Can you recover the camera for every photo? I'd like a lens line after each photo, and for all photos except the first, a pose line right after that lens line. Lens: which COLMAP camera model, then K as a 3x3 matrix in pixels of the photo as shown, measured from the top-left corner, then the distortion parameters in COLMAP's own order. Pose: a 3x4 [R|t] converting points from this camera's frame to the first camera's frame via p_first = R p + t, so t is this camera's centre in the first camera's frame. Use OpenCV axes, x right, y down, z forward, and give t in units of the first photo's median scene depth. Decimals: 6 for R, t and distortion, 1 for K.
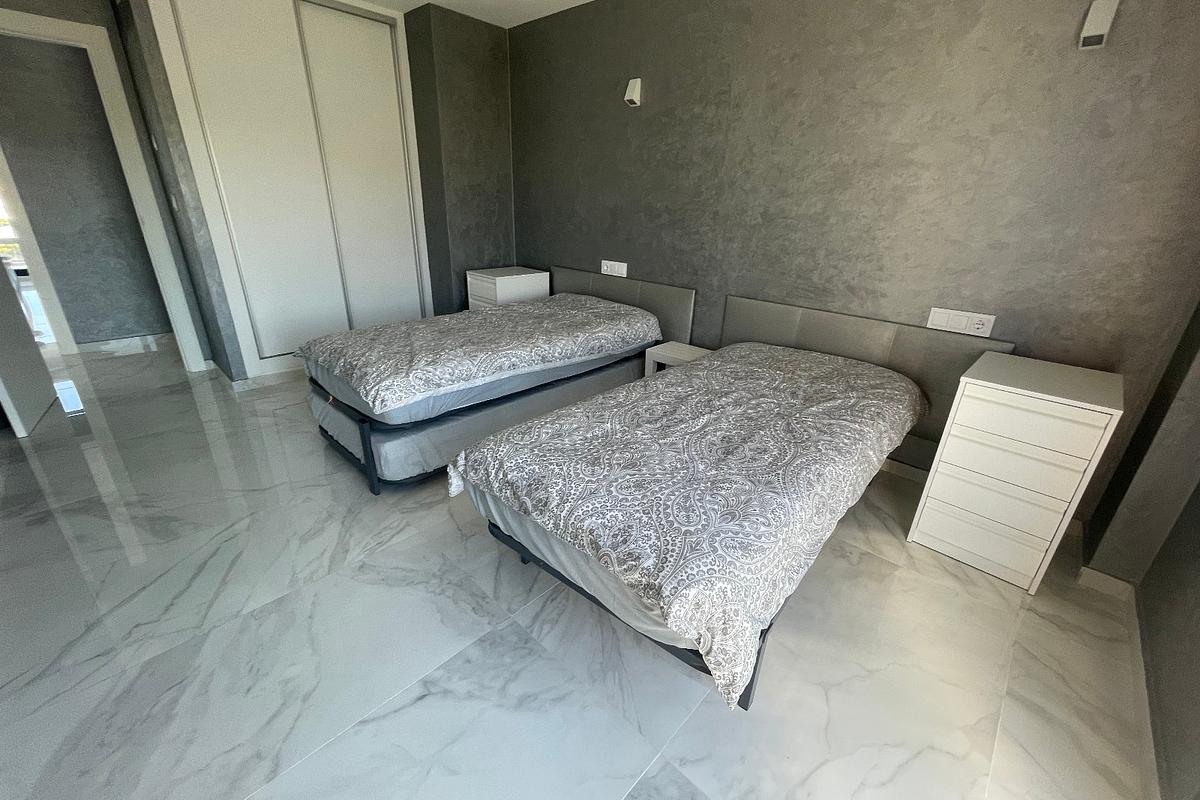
lens RADIAL K [[482.3, 0, 596.0], [0, 482.3, 394.7], [0, 0, 1]] dist [-0.000131, -0.000553]
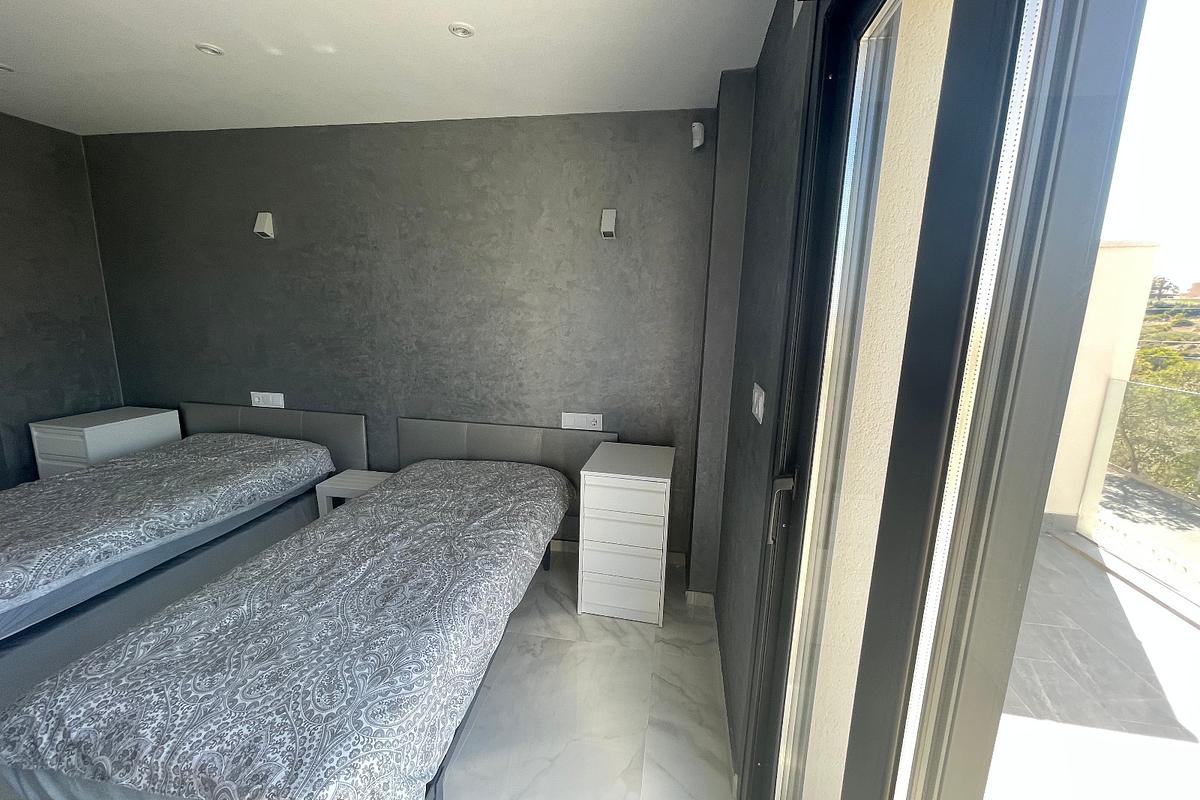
lens RADIAL K [[482.3, 0, 596.0], [0, 482.3, 394.7], [0, 0, 1]] dist [-0.000131, -0.000553]
pose [[0.830822, -0.108593, 0.545841, 0.102187], [0.208710, 0.969995, -0.124701, -0.057210], [-0.515921, 0.217527, 0.828557, -0.107770]]
